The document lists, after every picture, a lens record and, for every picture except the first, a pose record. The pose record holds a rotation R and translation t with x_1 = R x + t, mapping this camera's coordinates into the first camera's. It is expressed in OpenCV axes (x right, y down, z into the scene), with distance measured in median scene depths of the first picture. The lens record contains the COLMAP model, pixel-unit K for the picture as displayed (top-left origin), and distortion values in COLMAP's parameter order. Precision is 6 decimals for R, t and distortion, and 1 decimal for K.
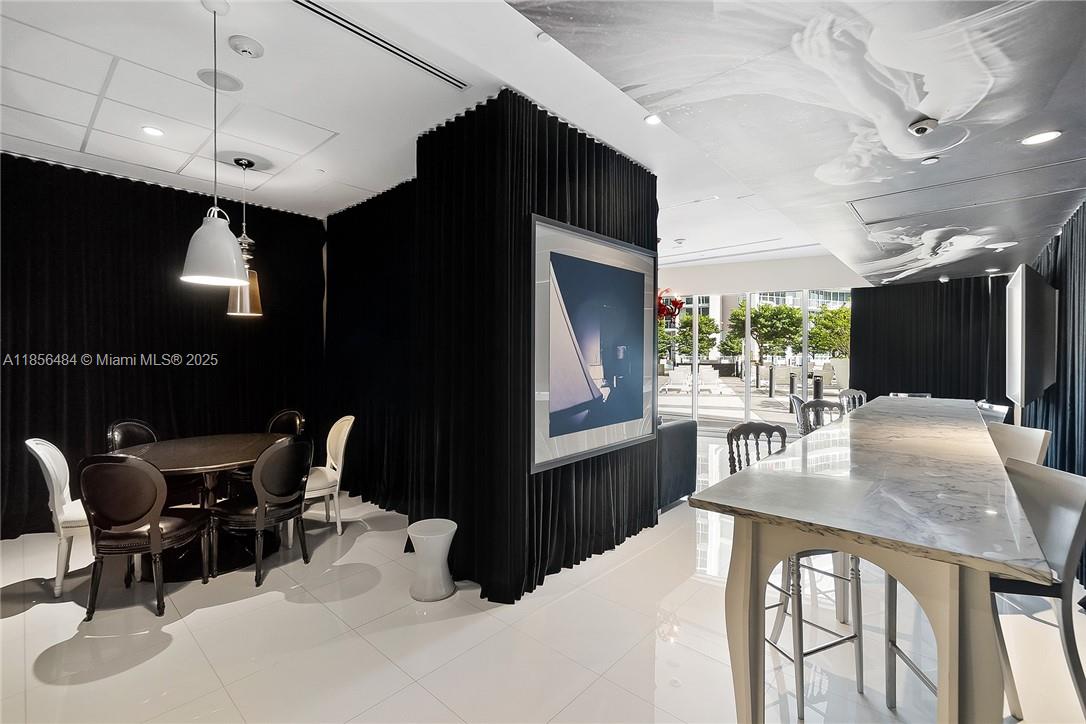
lens RADIAL K [[474.5, 0, 543.5], [0, 474.5, 361.9], [0, 0, 1]] dist [-0.014305, 0.000832]
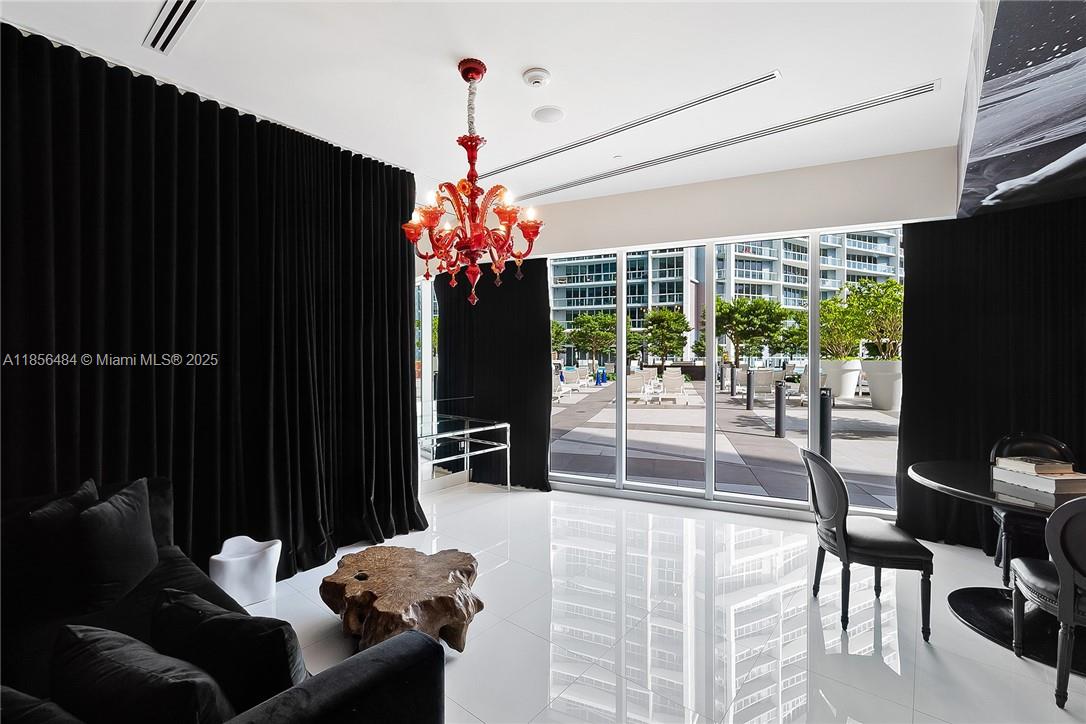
lens RADIAL K [[474.5, 0, 542.6], [0, 474.5, 360.6], [0, 0, 1]] dist [-0.014305, 0.000832]
pose [[0.999148, -0.000928, 0.041263, 0.059557], [0.001142, 0.999986, -0.005181, -0.001422], [-0.041258, 0.005224, 0.999135, 0.128337]]
